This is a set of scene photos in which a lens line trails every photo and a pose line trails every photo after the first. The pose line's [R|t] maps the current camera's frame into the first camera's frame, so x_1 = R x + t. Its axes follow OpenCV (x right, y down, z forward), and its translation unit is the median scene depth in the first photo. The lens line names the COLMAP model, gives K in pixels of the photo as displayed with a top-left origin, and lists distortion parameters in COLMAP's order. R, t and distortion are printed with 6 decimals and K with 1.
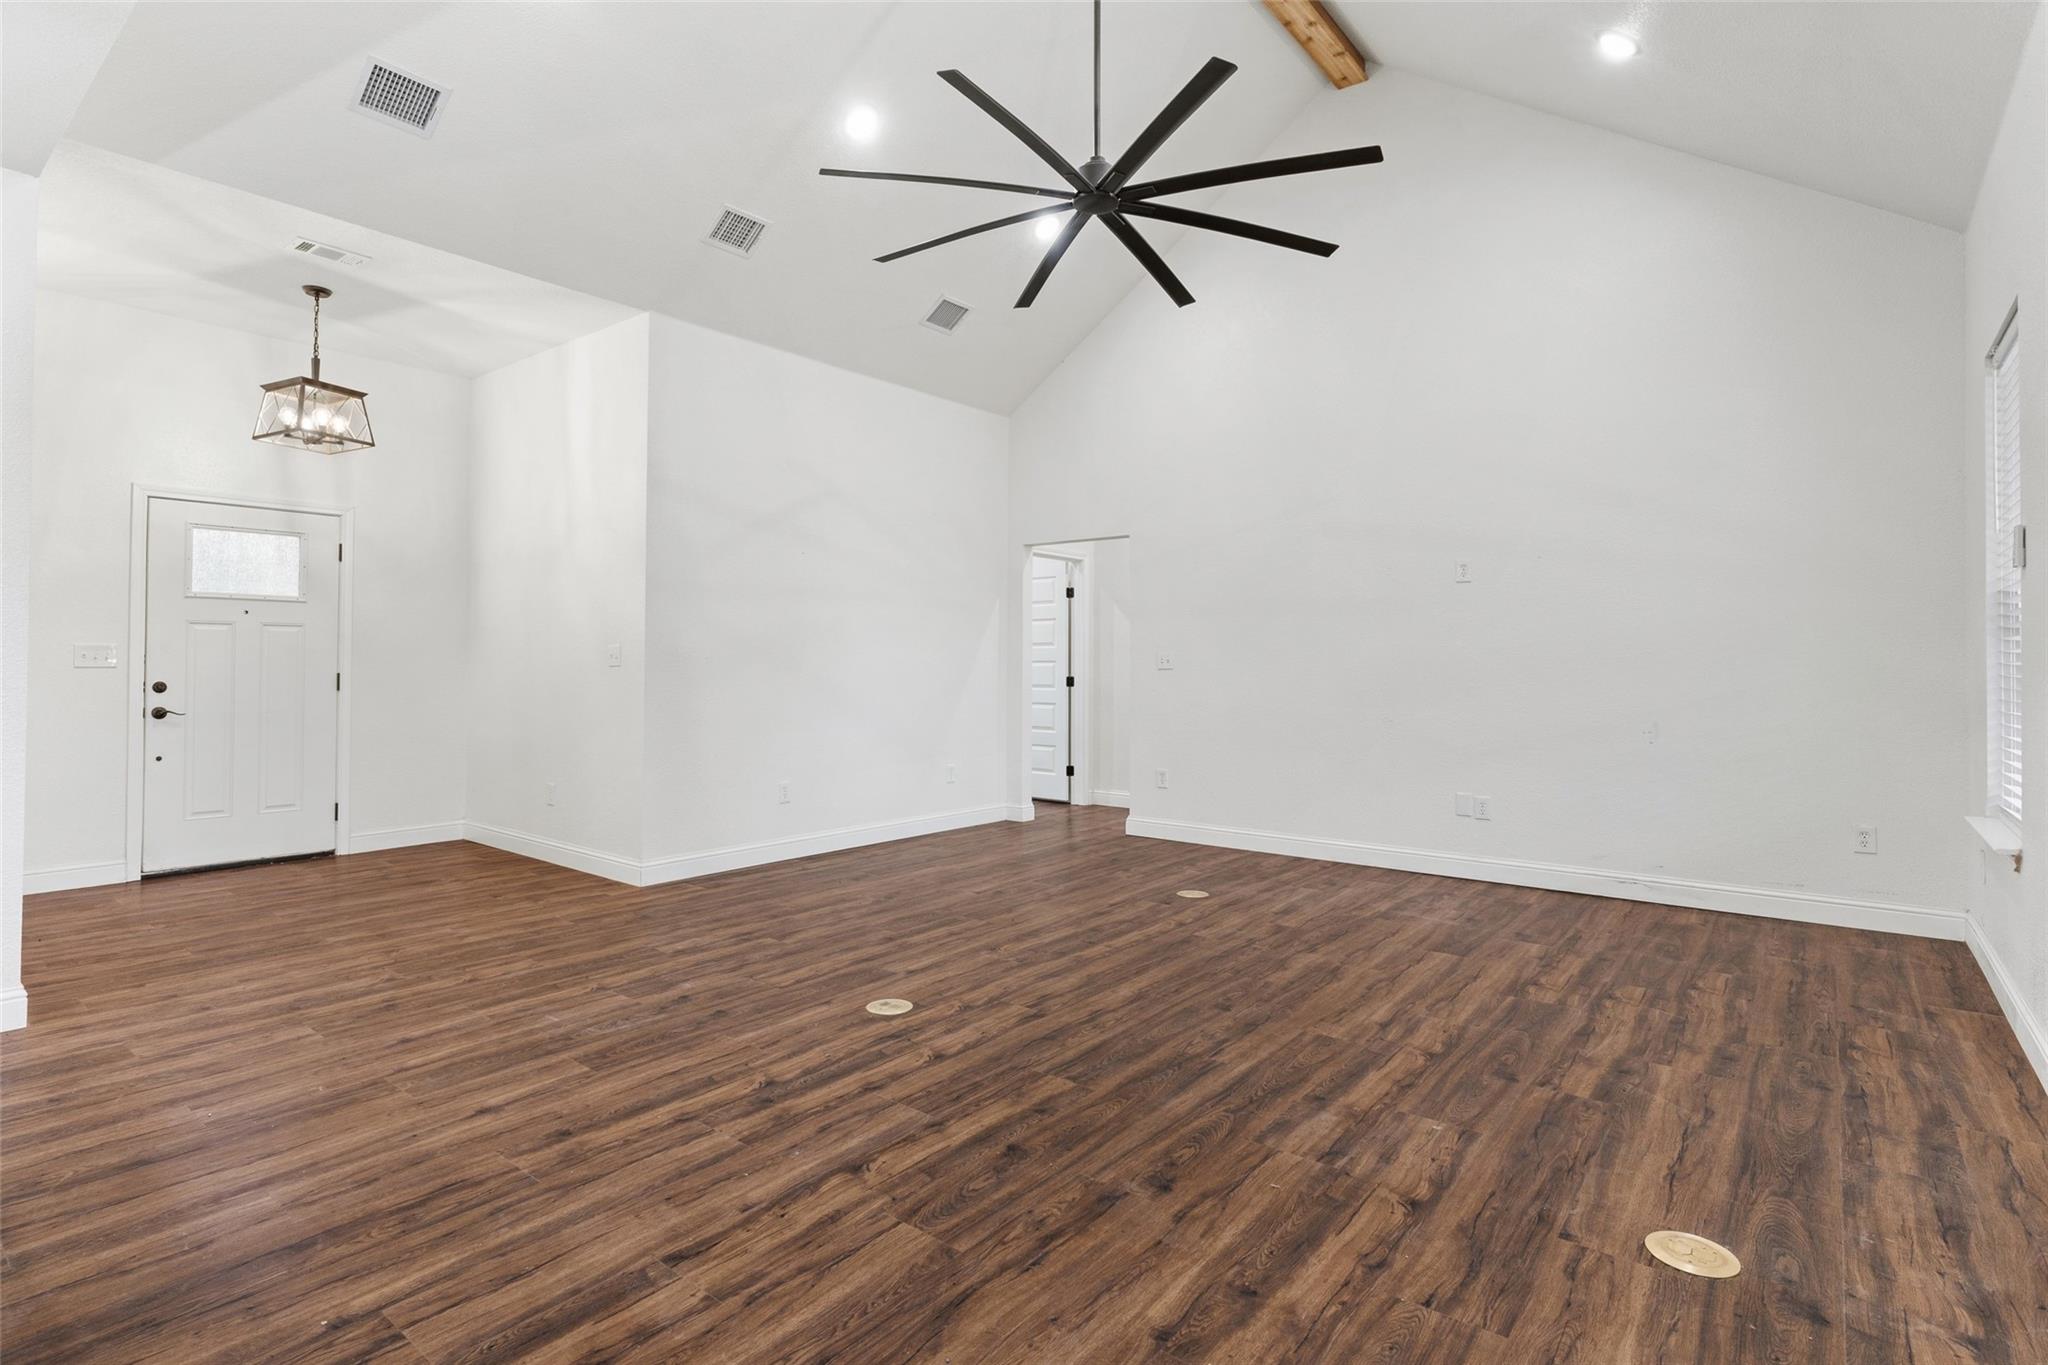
lens RADIAL K [[1042.7, 0, 1023.3], [0, 1042.7, 669.5], [0, 0, 1]] dist [-0.000484, -0.000031]
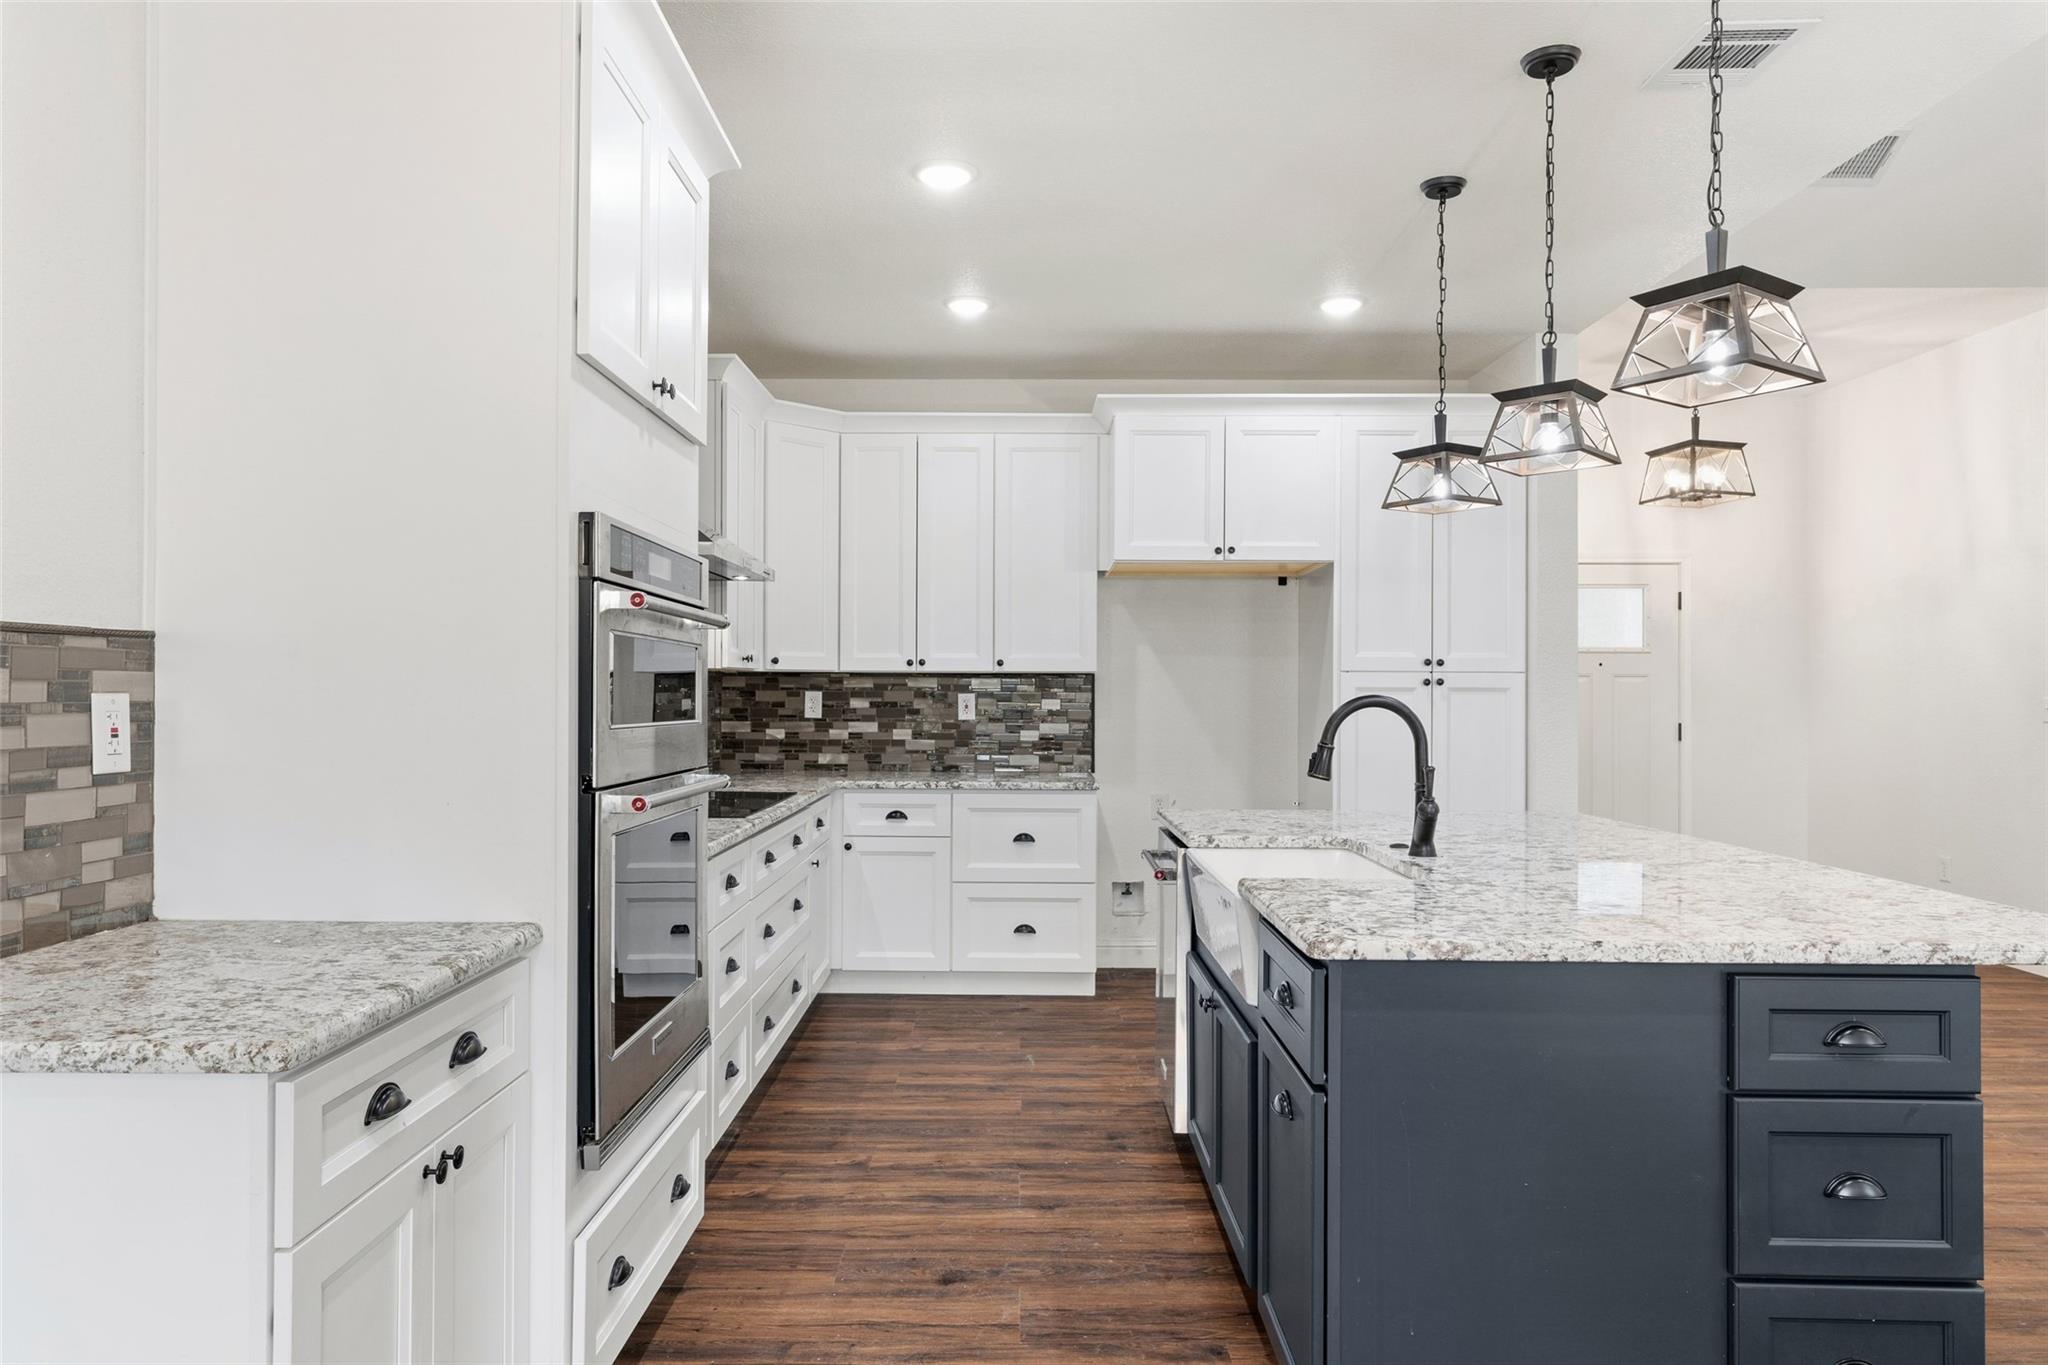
lens RADIAL K [[1286.3, 0, 1017.9], [0, 1286.3, 687.5], [0, 0, 1]] dist [0.005134, 0.000855]
pose [[0.609008, -0.007541, -0.793128, -0.083090], [-0.003217, 0.999923, -0.011977, -0.016532], [0.793157, 0.009845, 0.608937, -0.296292]]
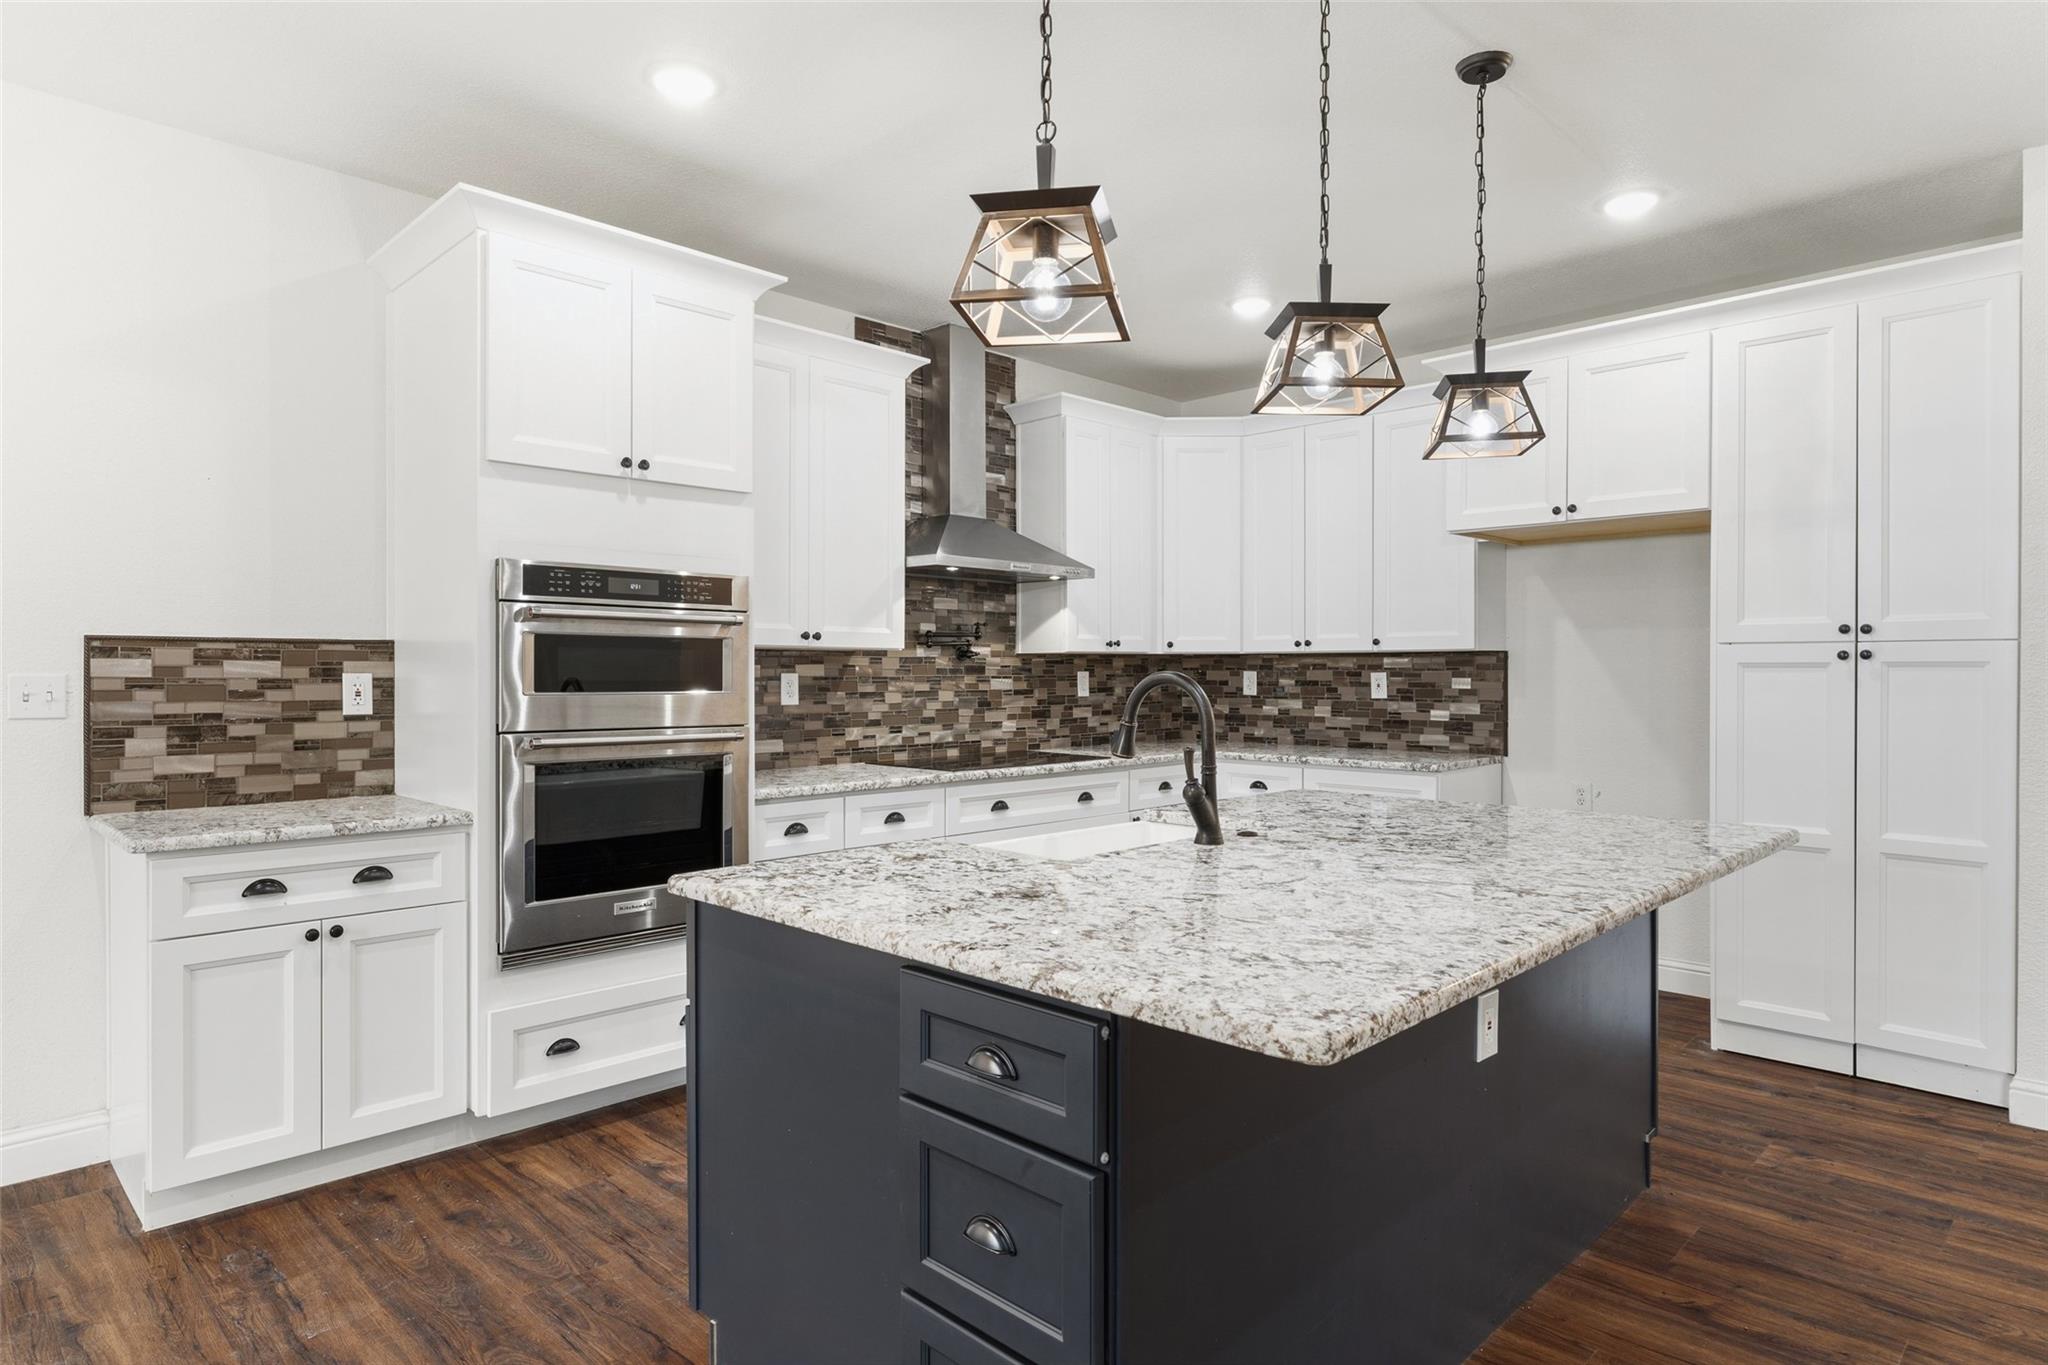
lens RADIAL K [[1149.8, 0, 1016.4], [0, 1149.8, 681.4], [0, 0, 1]] dist [-0.006542, -0.000305]
pose [[-0.114742, 0.000843, -0.993395, 0.293671], [-0.004876, 0.999987, 0.001411, -0.016547], [0.993383, 0.005006, -0.114736, 0.971223]]
